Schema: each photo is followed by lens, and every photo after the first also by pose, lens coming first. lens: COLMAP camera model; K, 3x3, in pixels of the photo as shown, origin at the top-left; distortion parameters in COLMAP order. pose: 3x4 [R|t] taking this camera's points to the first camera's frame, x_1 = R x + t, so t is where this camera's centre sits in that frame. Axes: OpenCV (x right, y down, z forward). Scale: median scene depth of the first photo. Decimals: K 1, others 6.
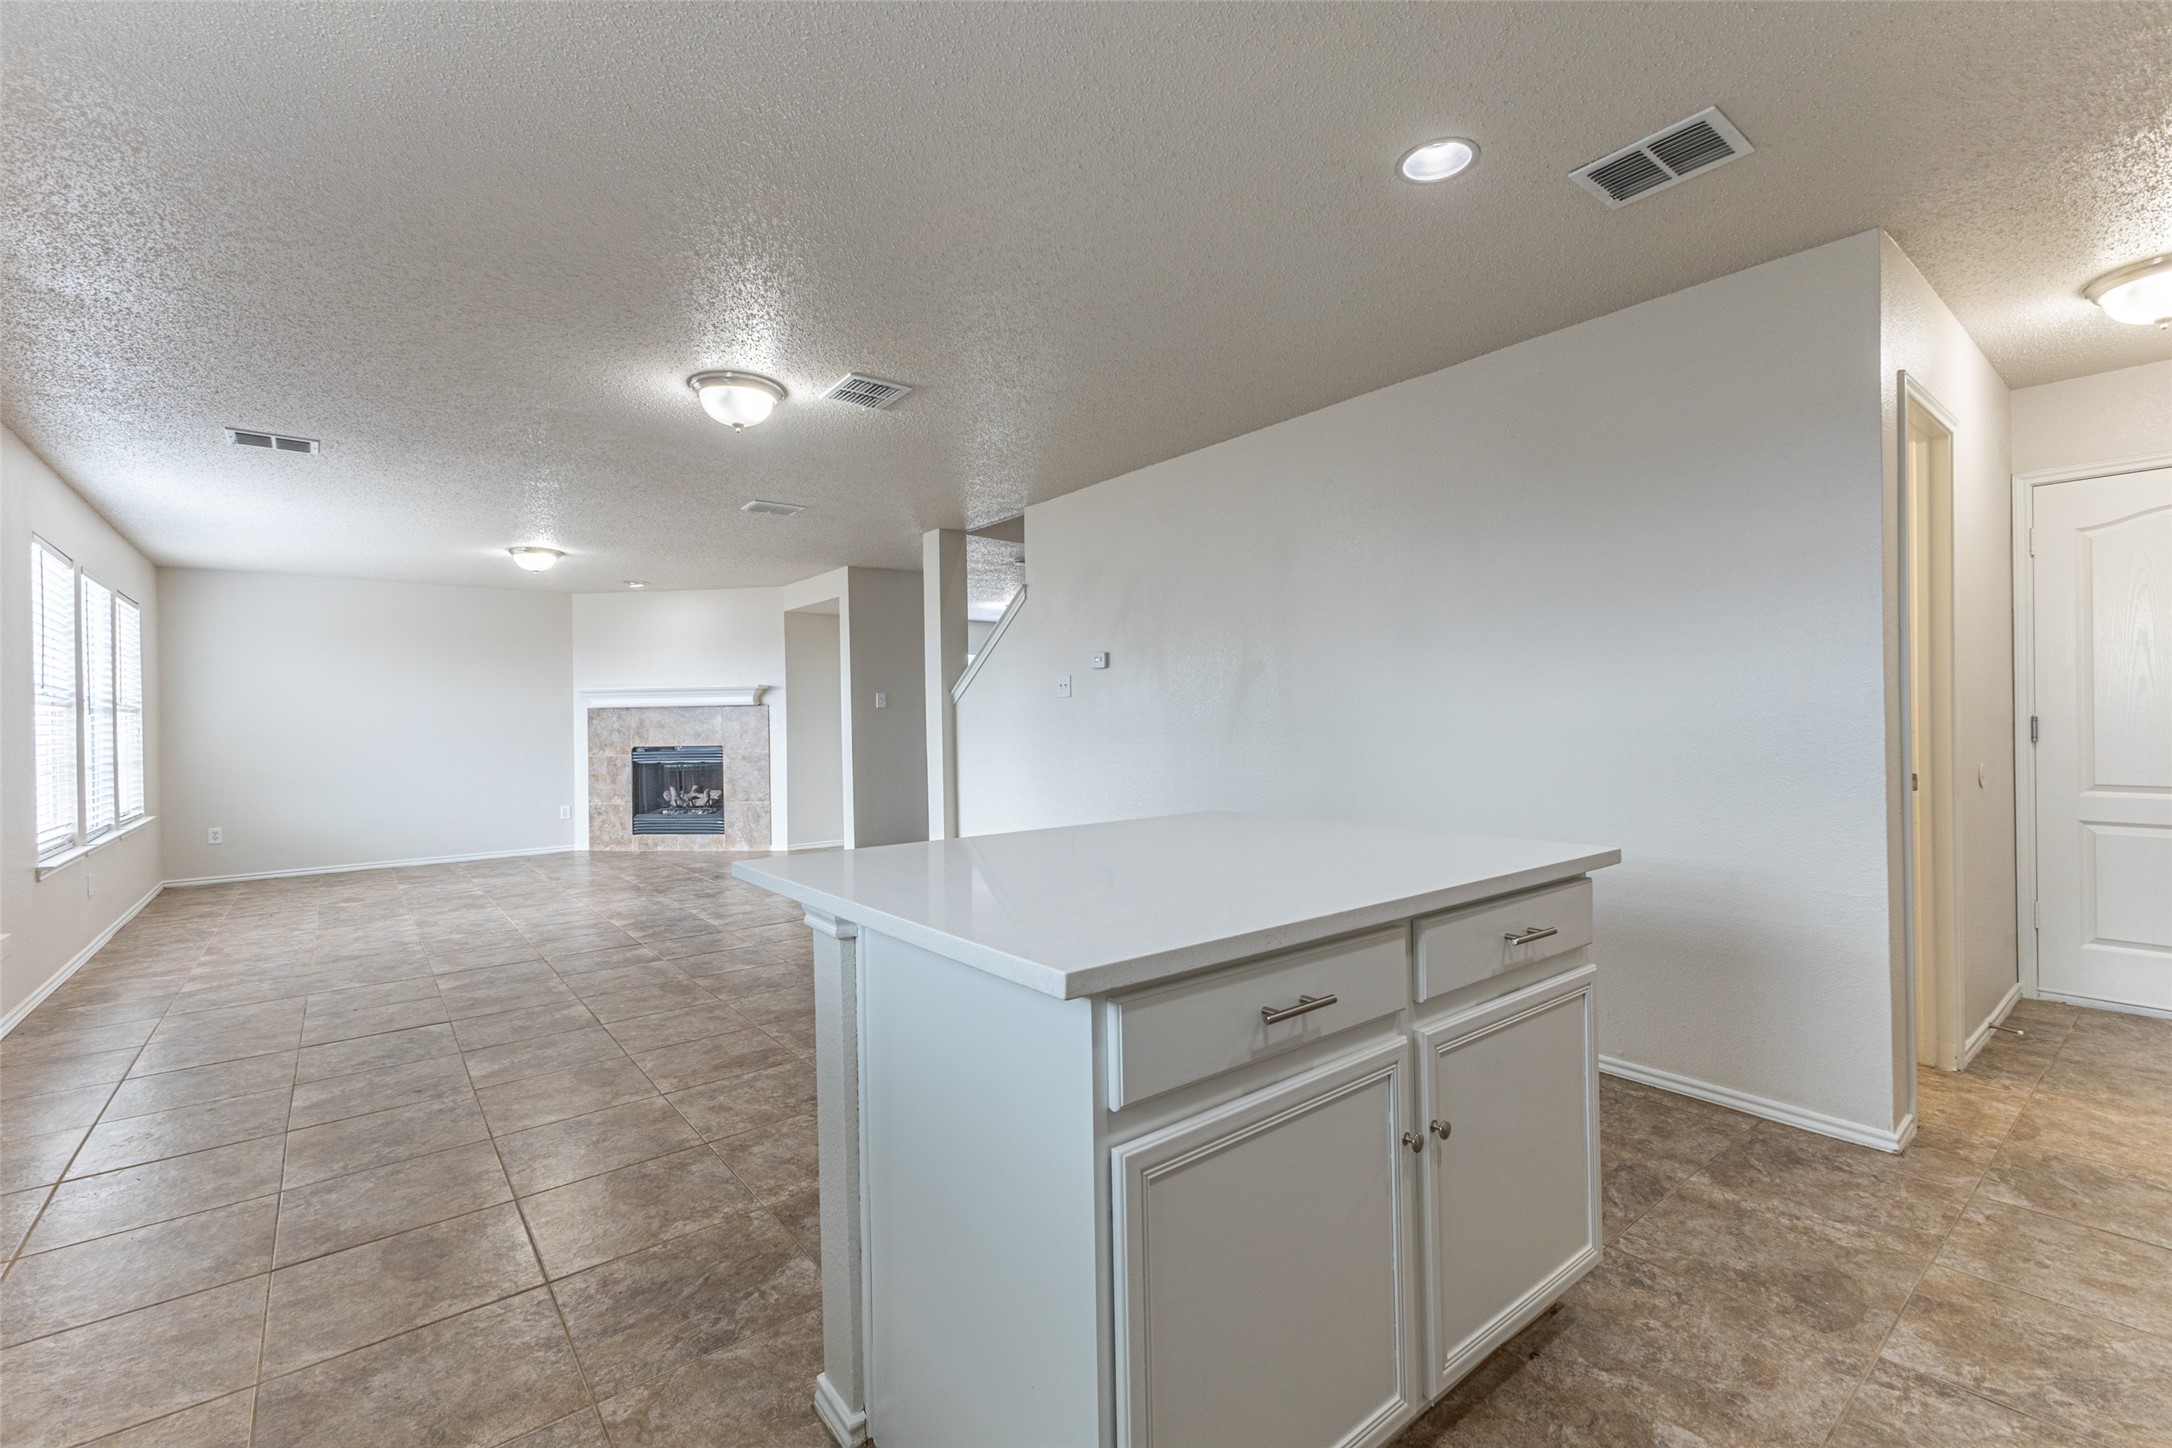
lens RADIAL K [[924.6, 0, 1080.1], [0, 924.6, 712.8], [0, 0, 1]] dist [0.015487, -0.005665]
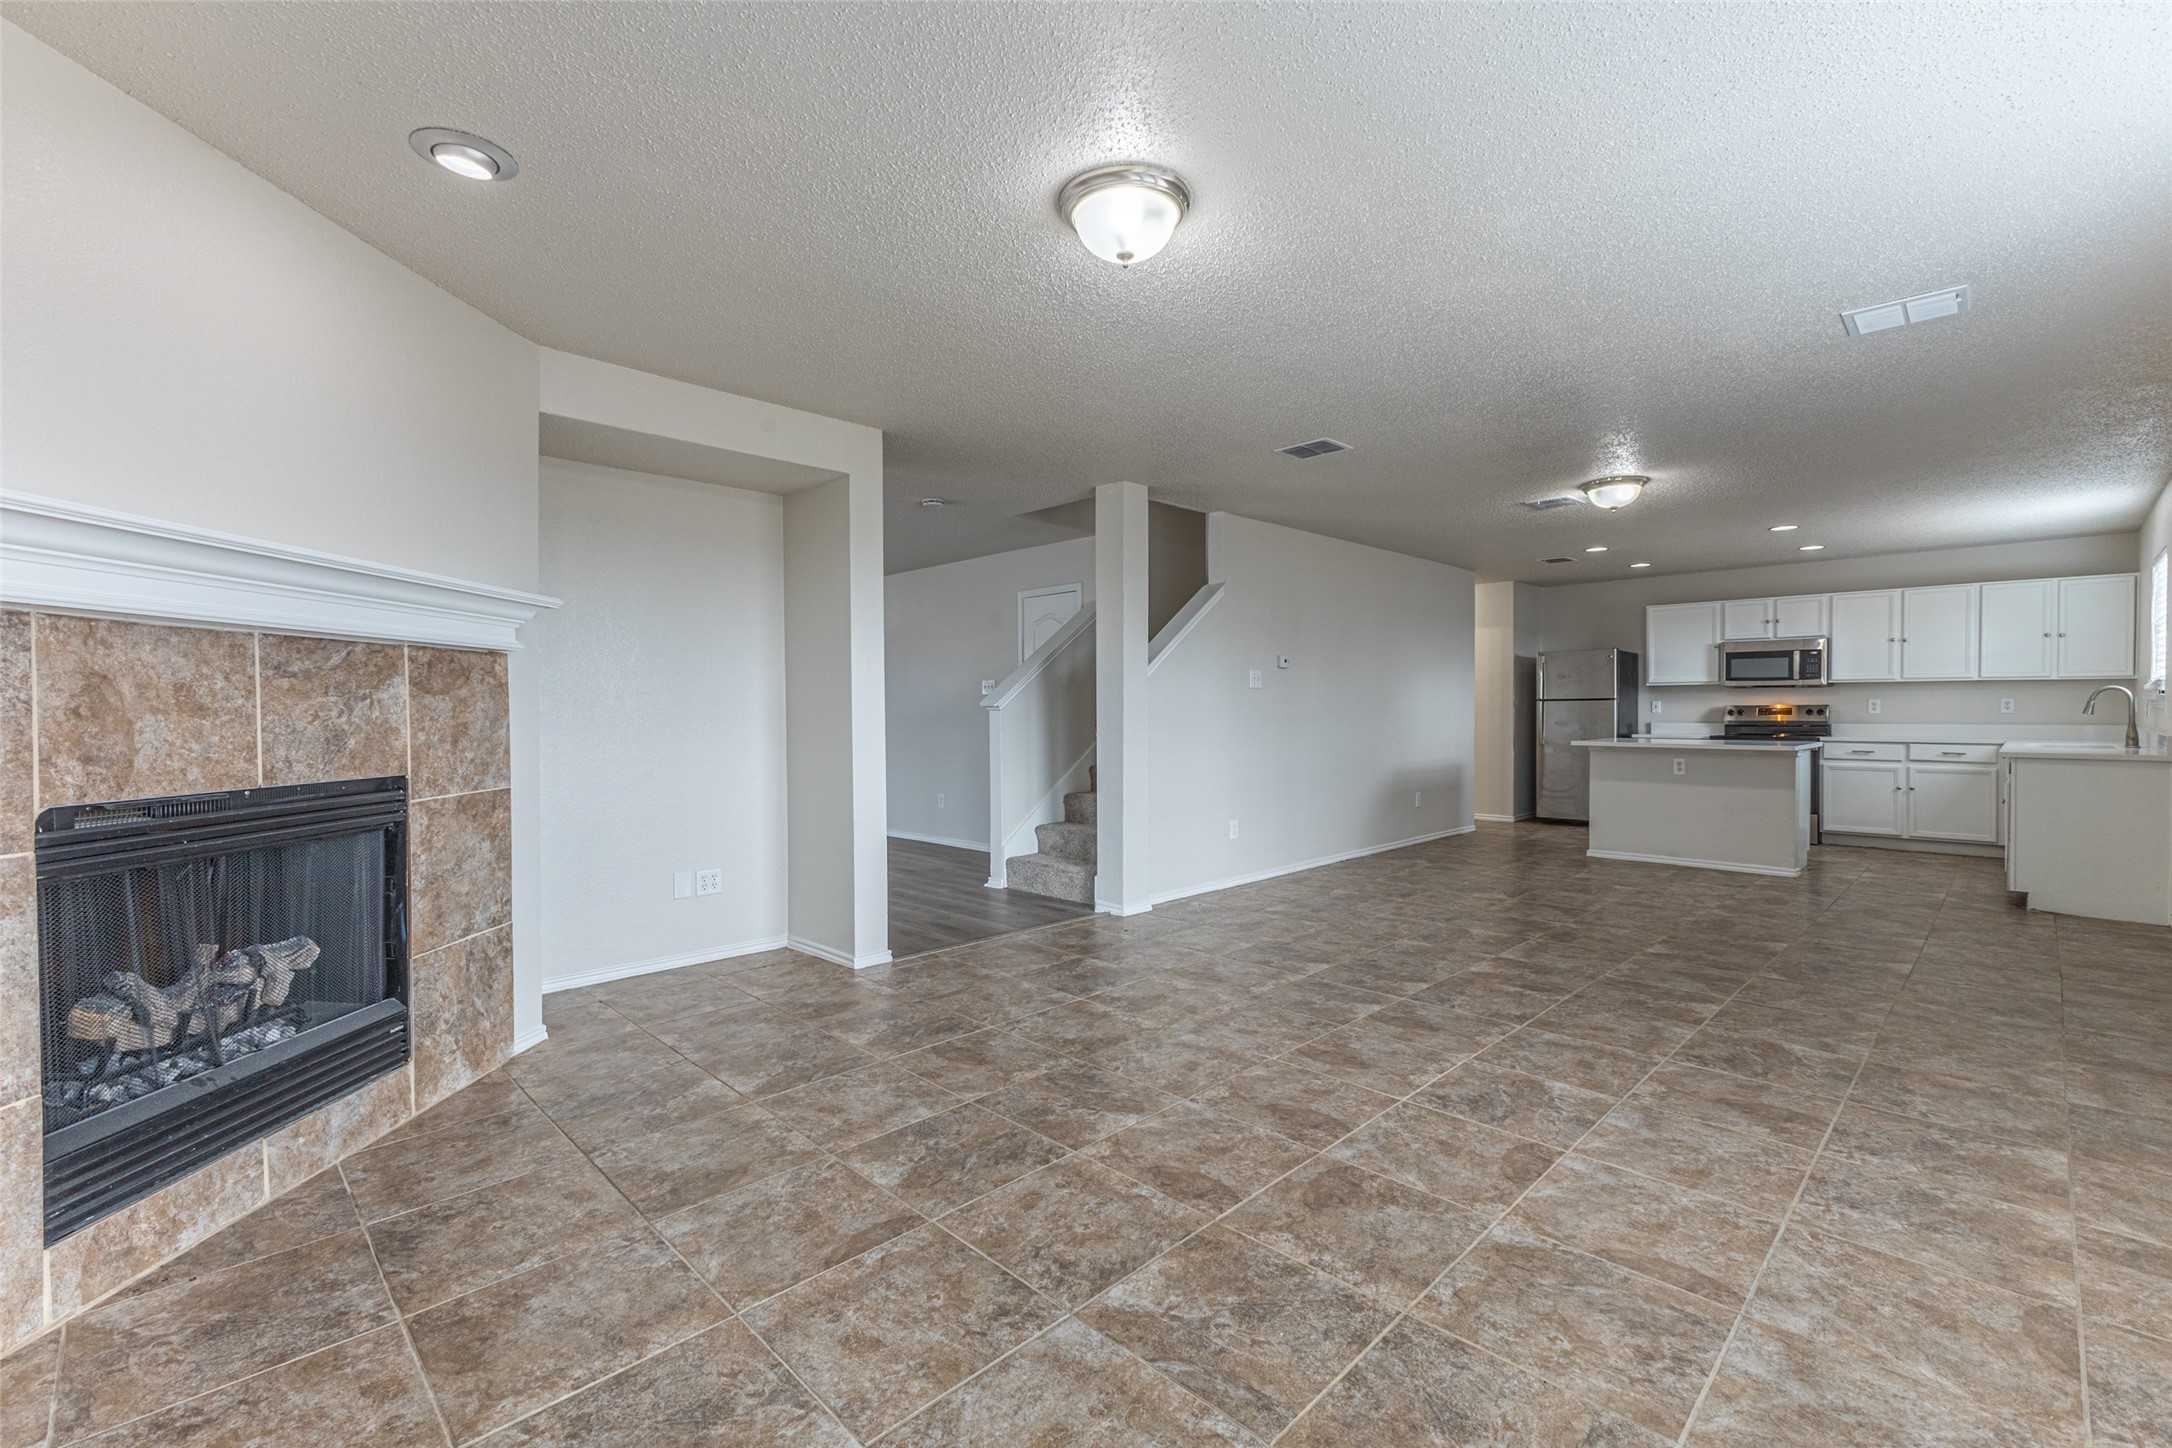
lens RADIAL K [[924.6, 0, 1095.7], [0, 924.6, 709.7], [0, 0, 1]] dist [0.015487, -0.005665]
pose [[-0.110539, 0.014381, 0.993768, -0.707976], [-0.004172, 0.999880, -0.014933, 0.017488], [-0.993863, -0.005797, -0.110466, 0.797357]]
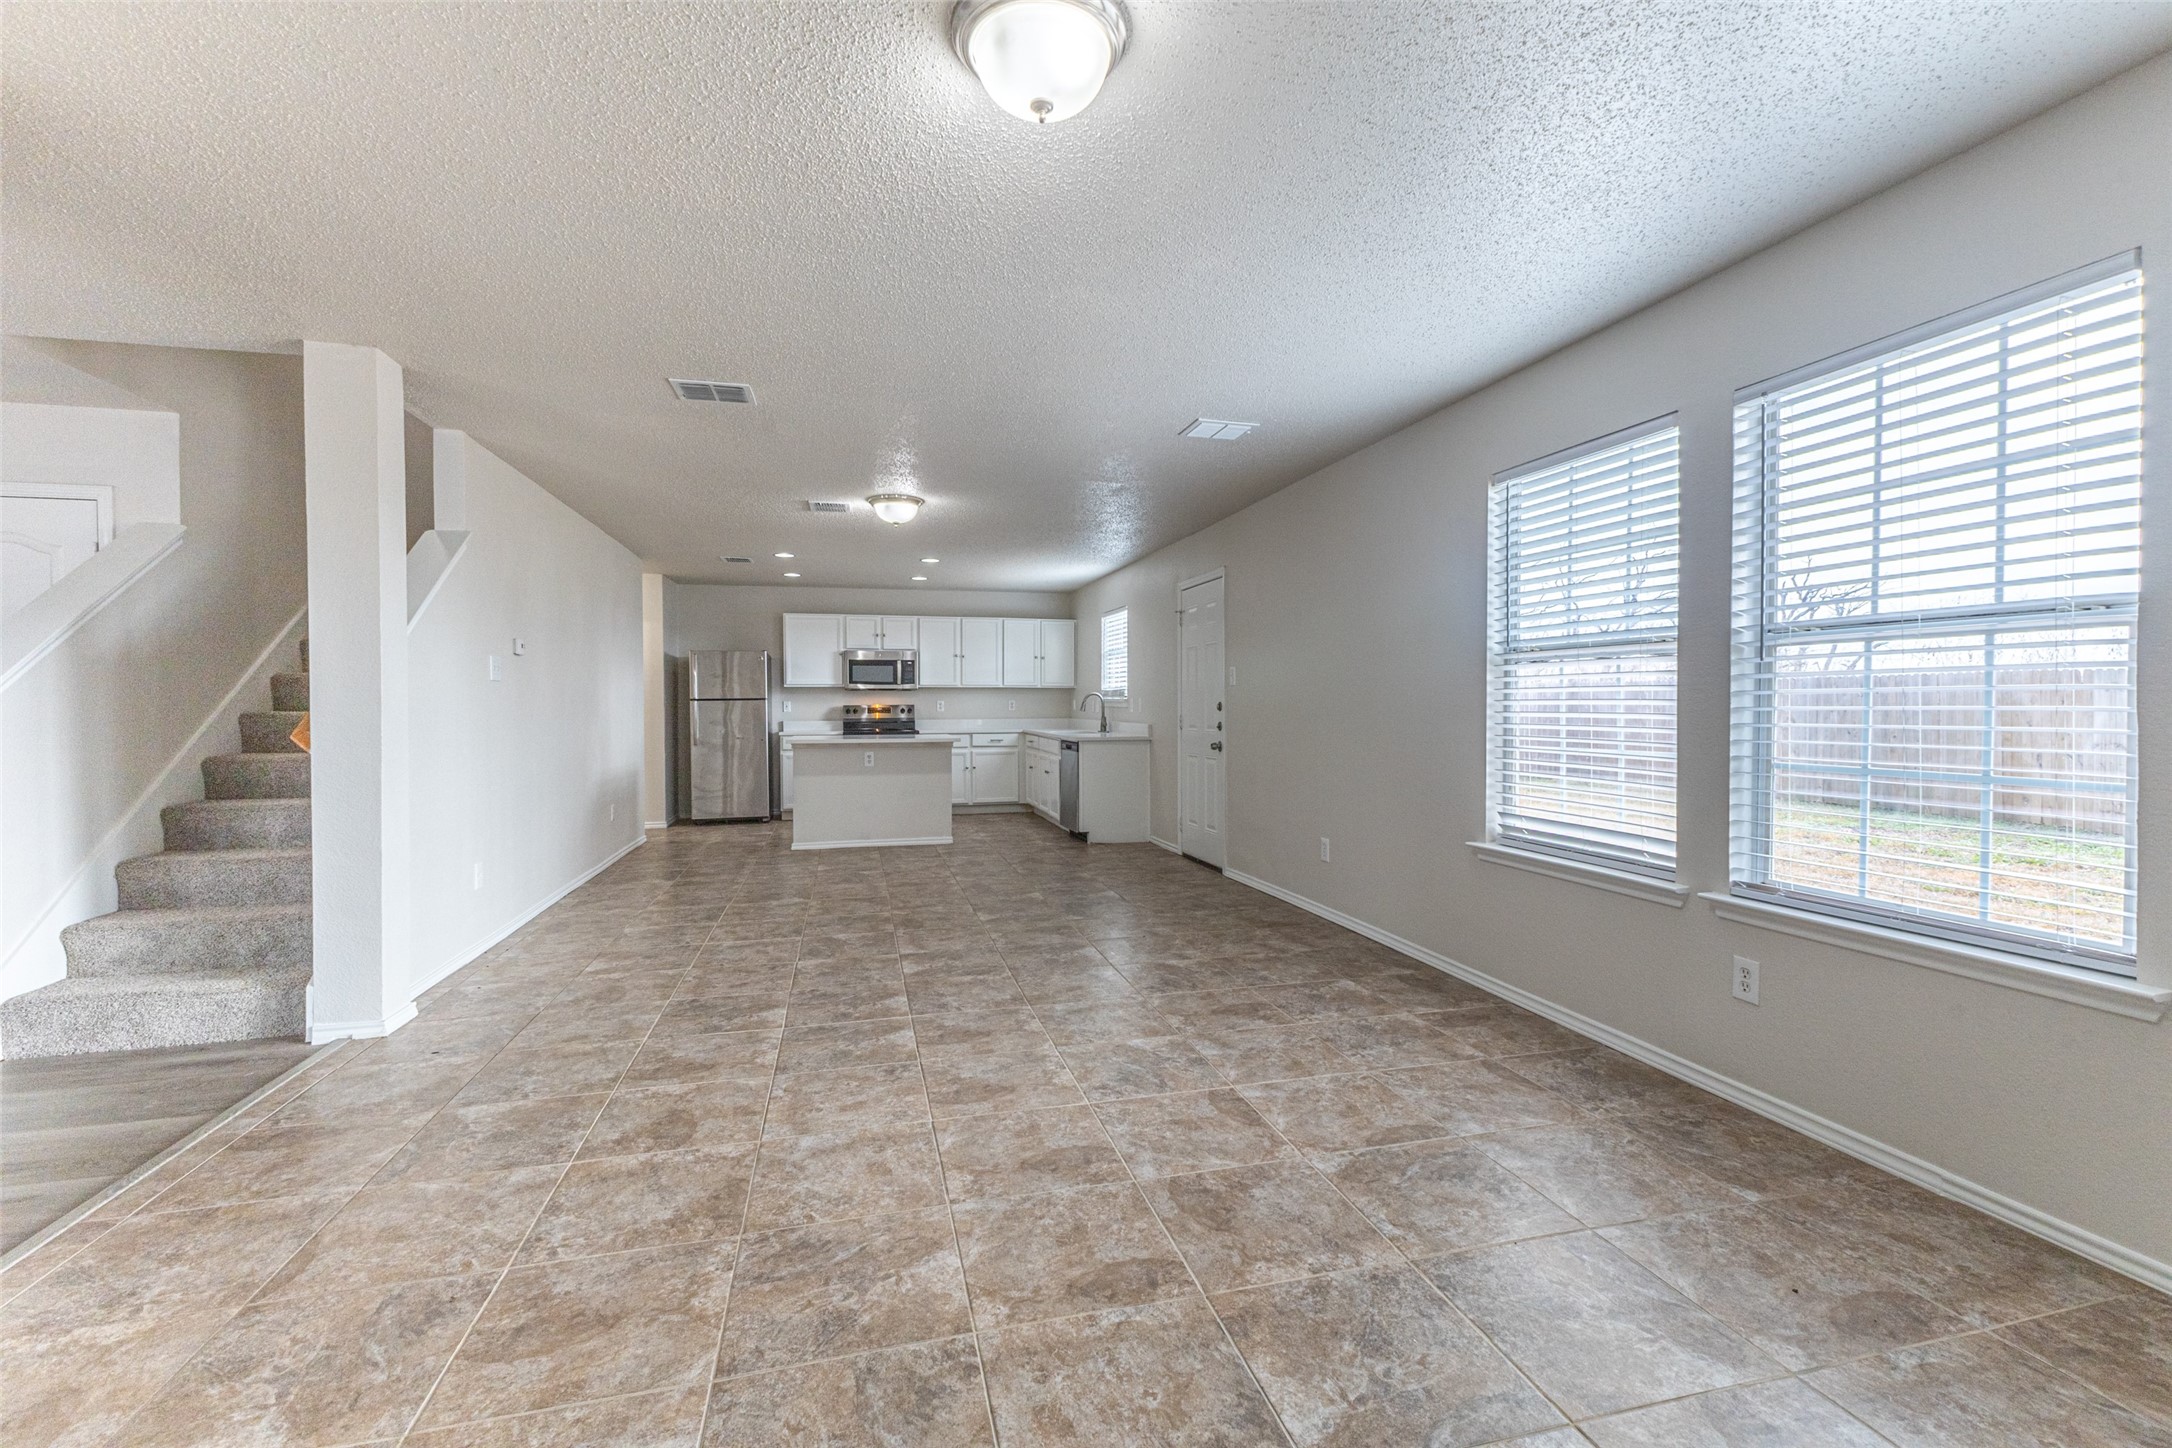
lens RADIAL K [[924.6, 0, 1077.0], [0, 924.6, 723.2], [0, 0, 1]] dist [0.015487, -0.005665]
pose [[-0.908694, 0.010274, 0.417337, -0.533773], [0.013719, 0.999892, 0.005255, 0.015482], [-0.417238, 0.010500, -0.908737, 0.940190]]
